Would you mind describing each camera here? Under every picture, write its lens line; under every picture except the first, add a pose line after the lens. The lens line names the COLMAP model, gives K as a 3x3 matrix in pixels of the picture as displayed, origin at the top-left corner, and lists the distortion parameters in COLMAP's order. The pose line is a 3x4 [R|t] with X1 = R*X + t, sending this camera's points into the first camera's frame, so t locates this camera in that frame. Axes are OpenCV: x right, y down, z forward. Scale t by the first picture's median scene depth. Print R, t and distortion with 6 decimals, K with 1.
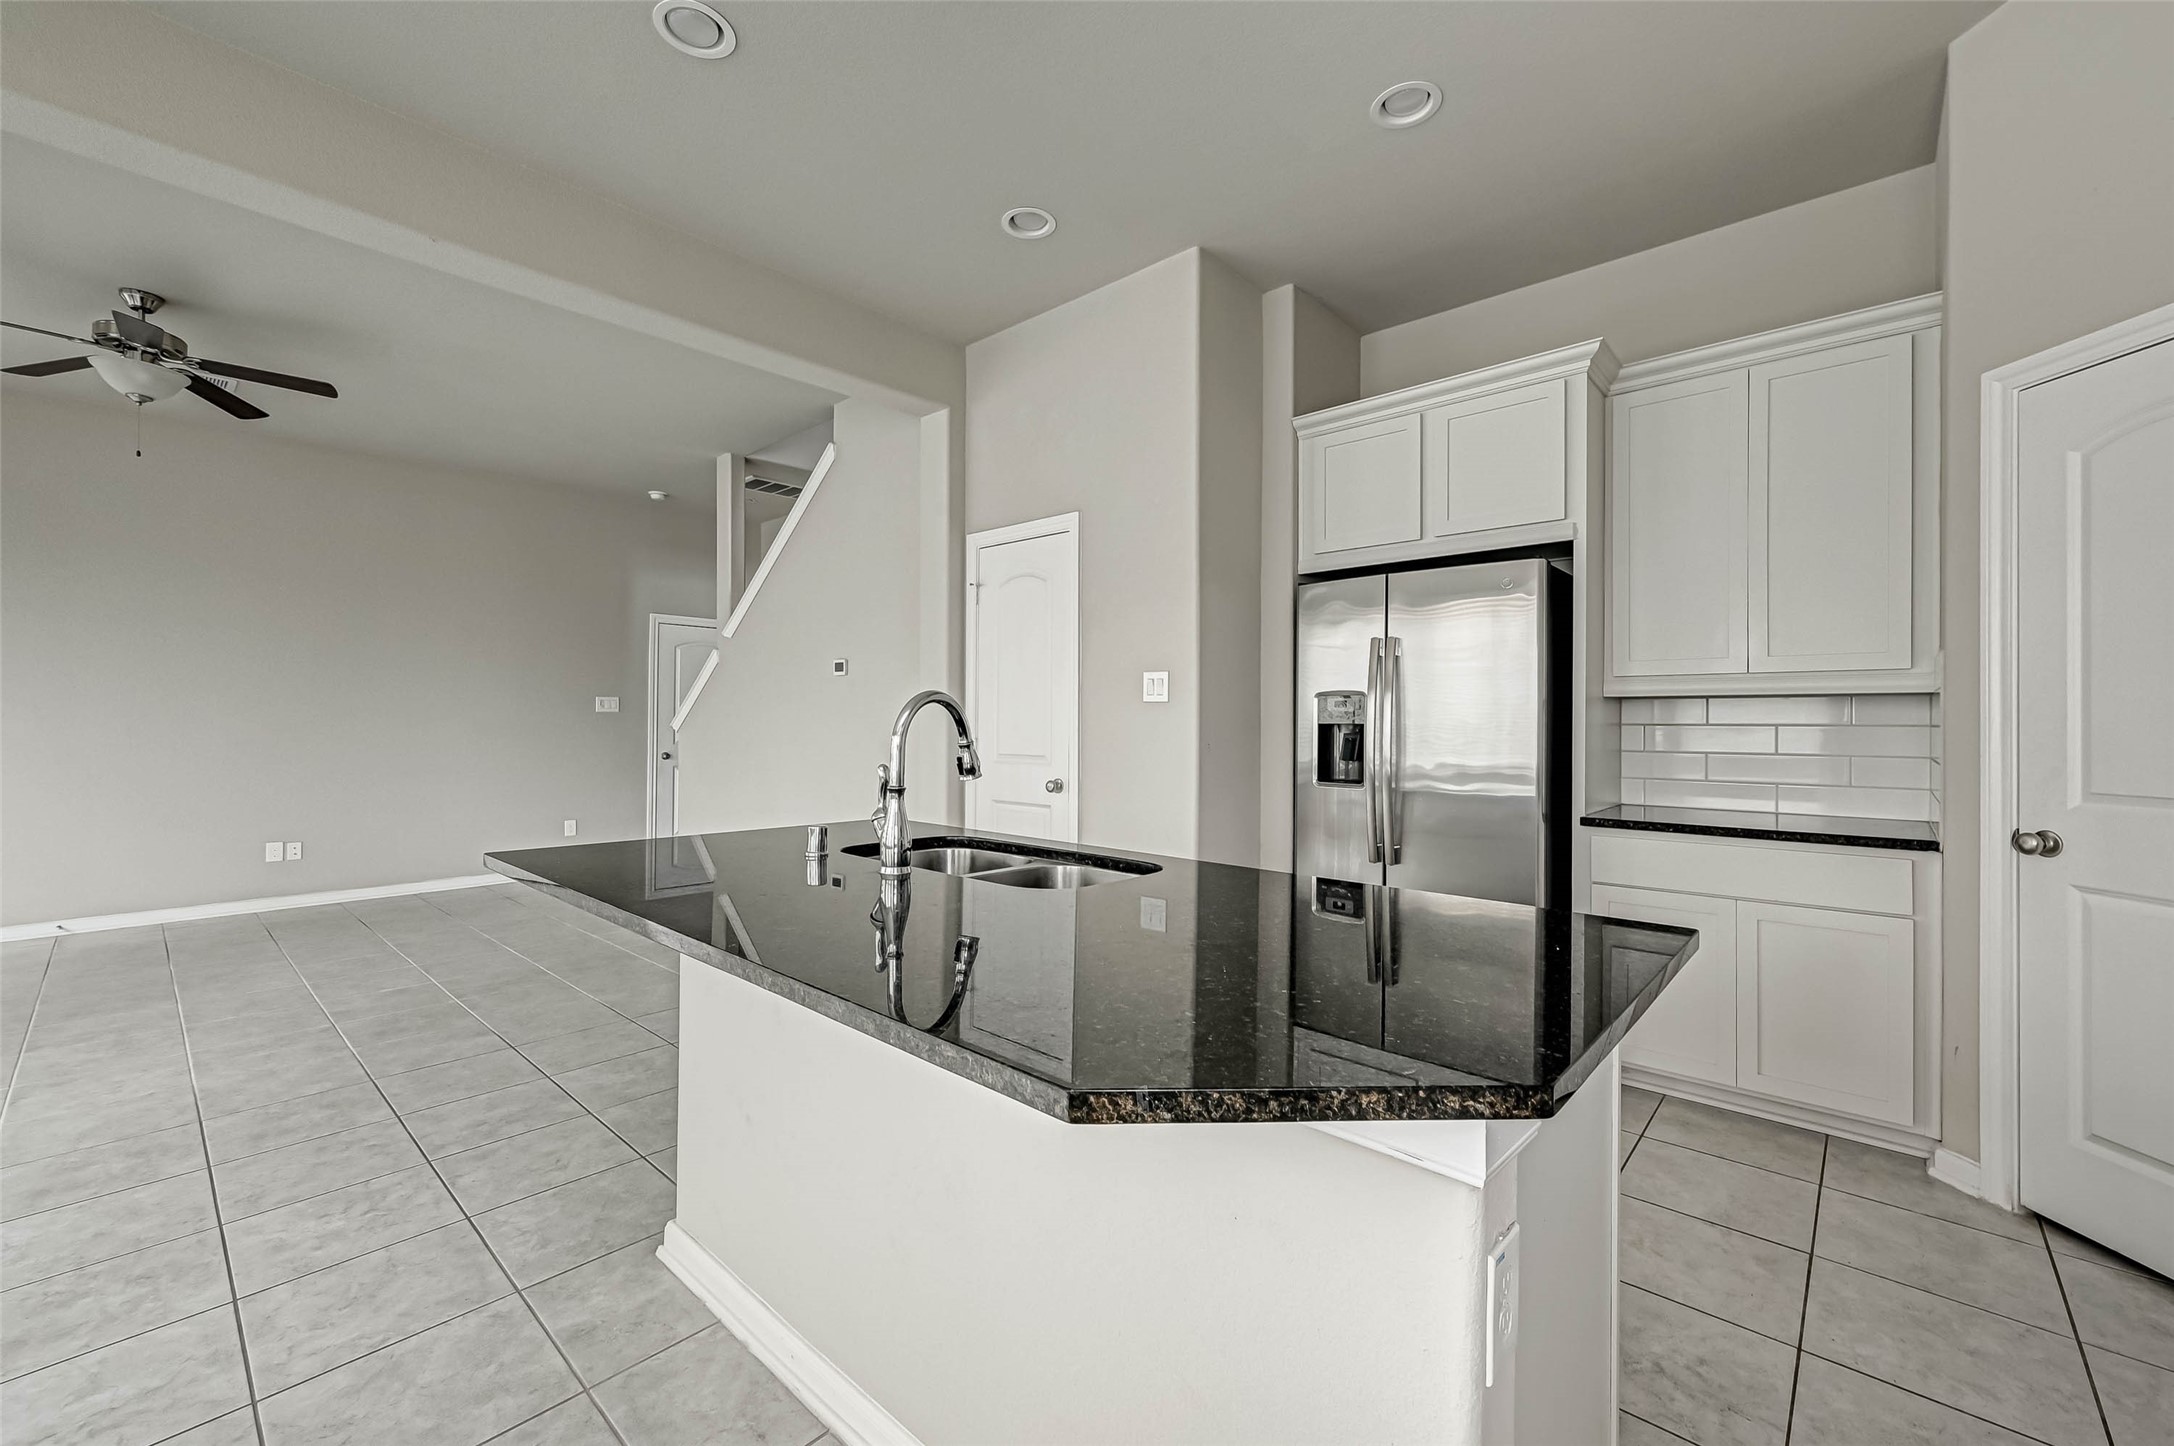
lens RADIAL K [[869.6, 0, 1126.9], [0, 869.6, 716.0], [0, 0, 1]] dist [-0.000954, 0.000229]
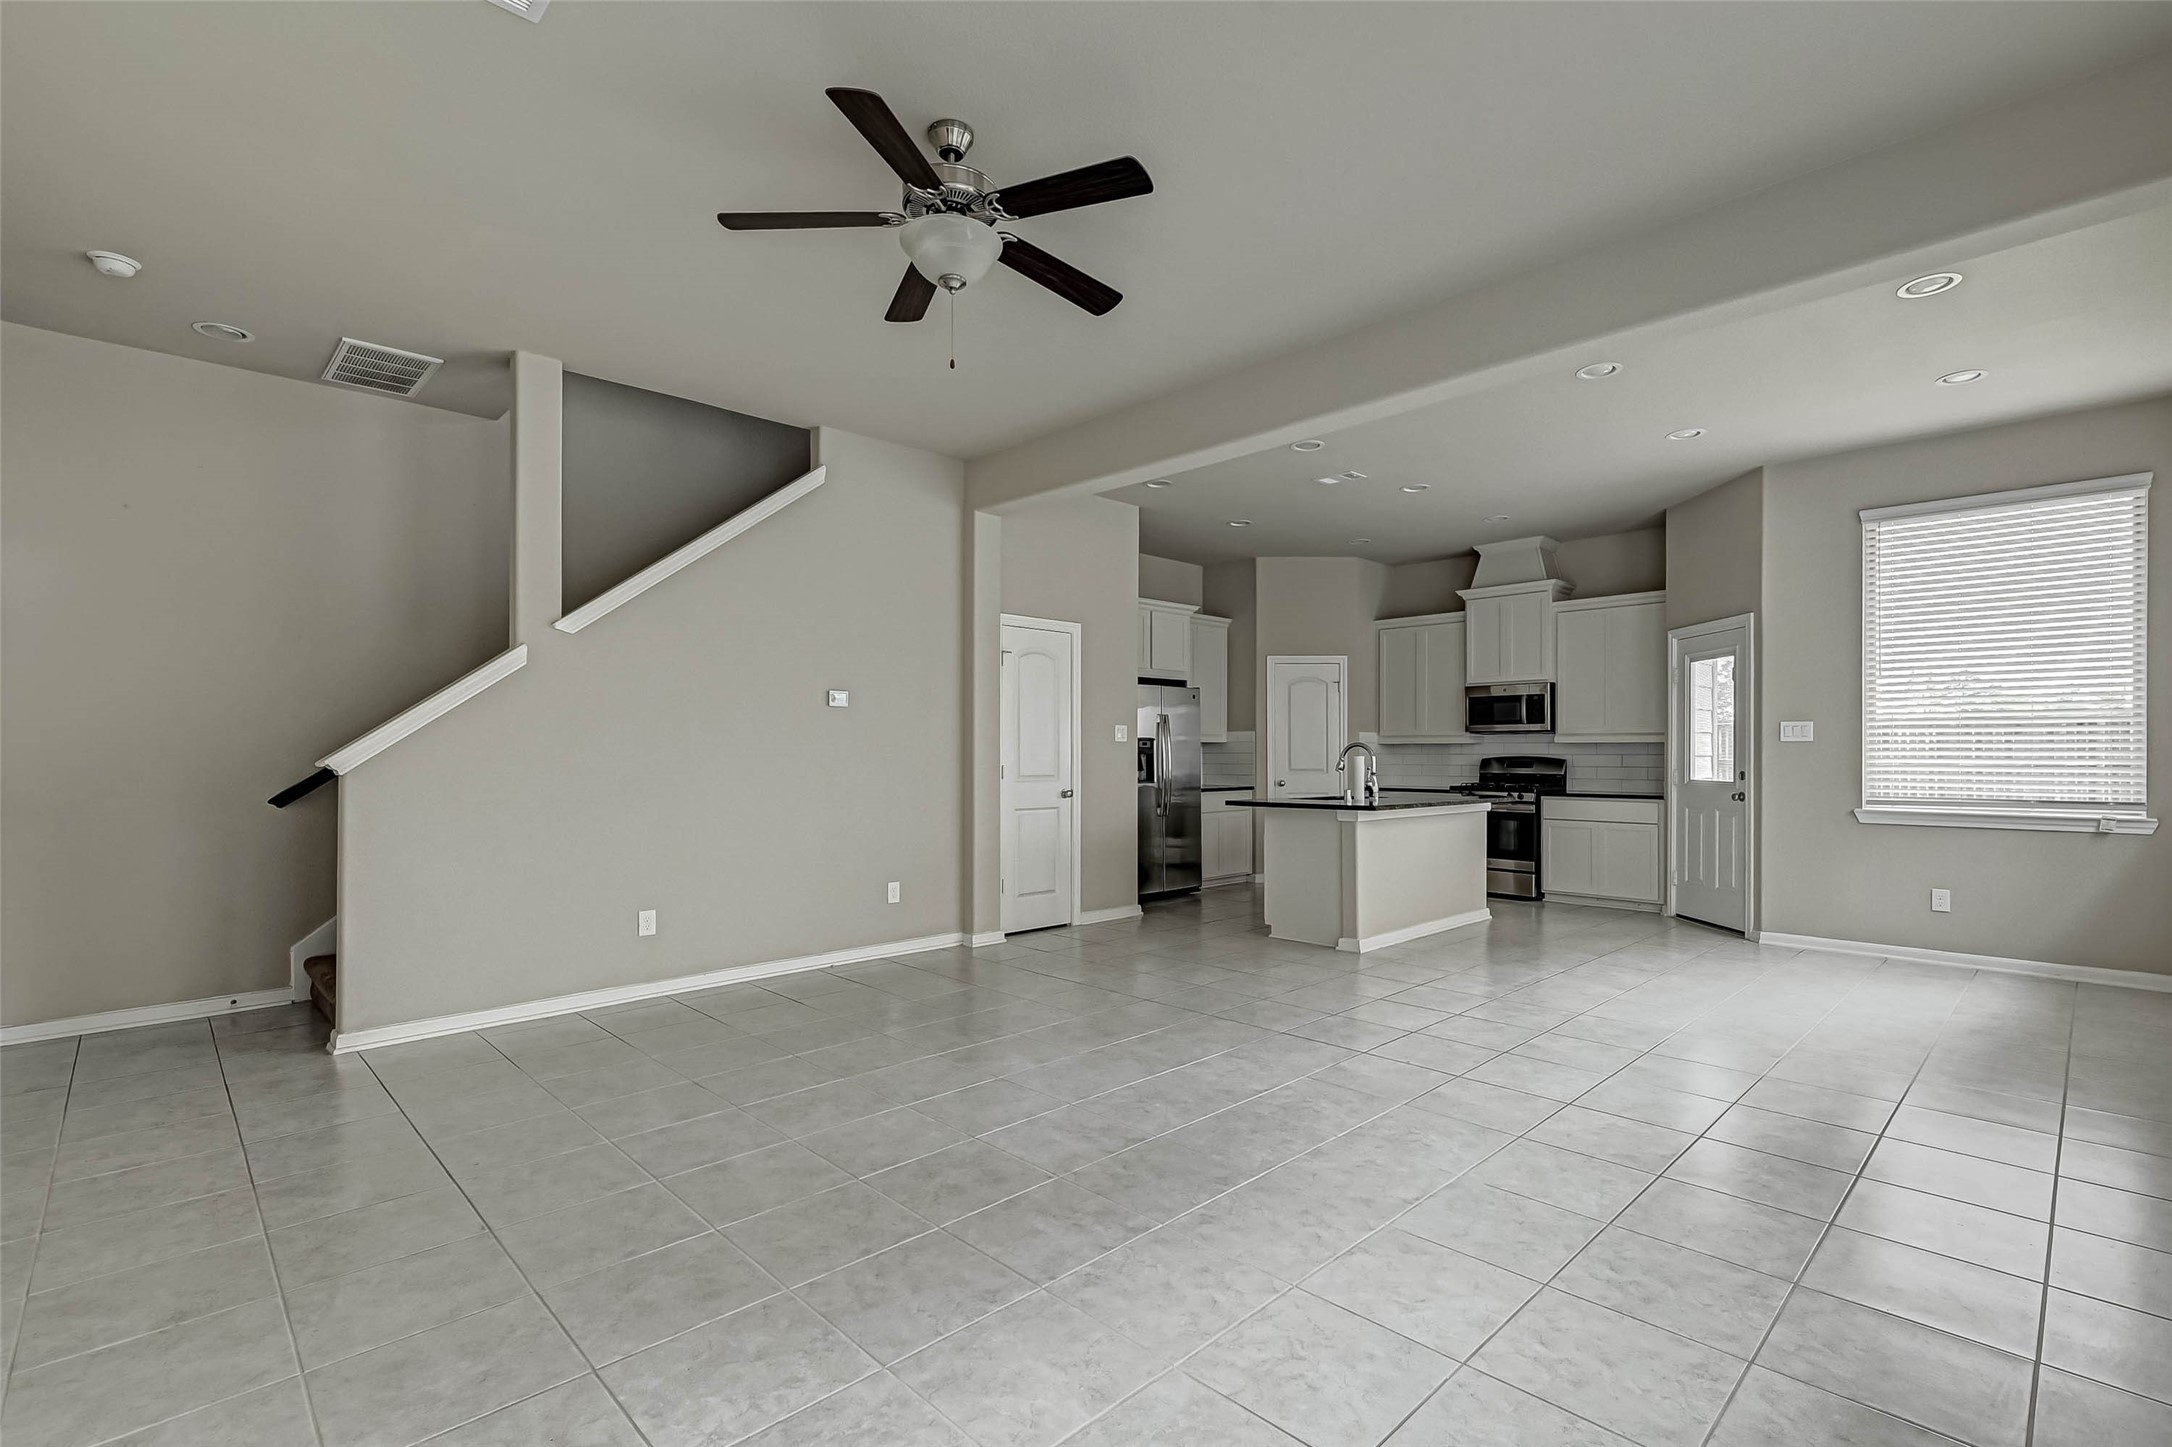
lens RADIAL K [[999.2, 0, 1080.2], [0, 999.2, 740.1], [0, 0, 1]] dist [-0.002093, 0.000333]
pose [[0.087139, 0.009324, 0.996153, -2.373636], [-0.005888, 0.999944, -0.008845, 0.000652], [-0.996179, -0.005095, 0.087189, 1.028592]]
